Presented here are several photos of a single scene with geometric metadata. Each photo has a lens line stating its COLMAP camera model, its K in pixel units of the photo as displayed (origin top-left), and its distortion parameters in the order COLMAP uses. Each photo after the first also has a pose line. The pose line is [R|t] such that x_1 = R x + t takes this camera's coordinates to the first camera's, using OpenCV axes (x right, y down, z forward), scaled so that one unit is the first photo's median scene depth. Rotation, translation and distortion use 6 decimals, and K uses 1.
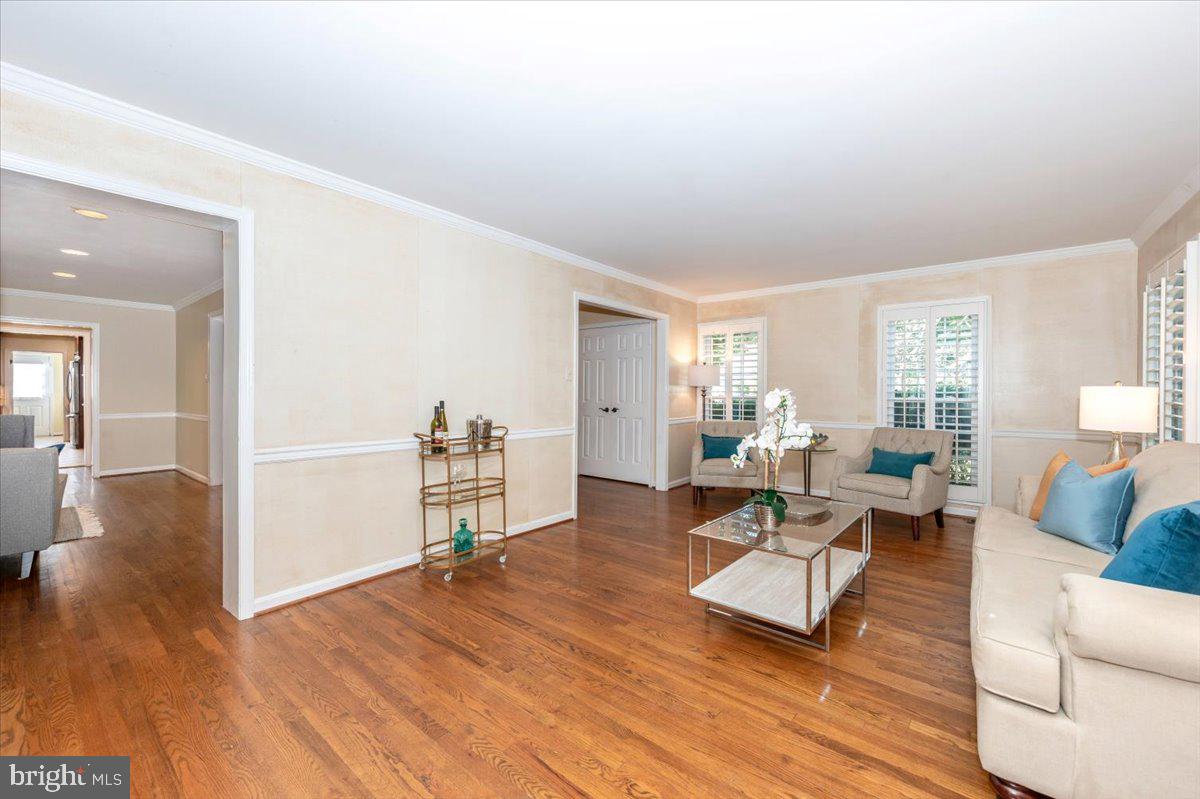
lens RADIAL K [[473.1, 0, 601.4], [0, 473.1, 396.7], [0, 0, 1]] dist [-0.000300, 0.000015]
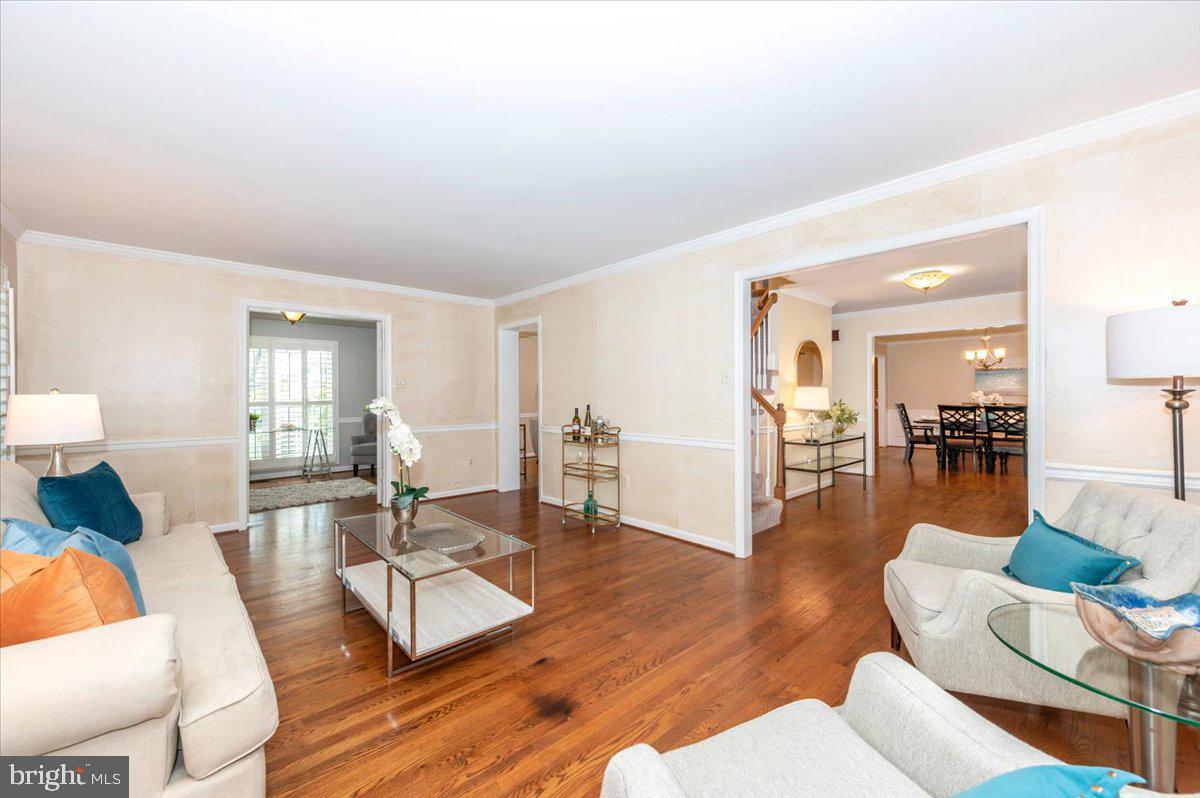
lens RADIAL K [[473.1, 0, 601.2], [0, 473.1, 398.3], [0, 0, 1]] dist [-0.000300, 0.000015]
pose [[-0.145589, -0.002776, -0.989341, 0.924165], [0.003172, 0.999990, -0.003273, -0.008396], [0.989340, -0.003614, -0.145579, 1.068451]]
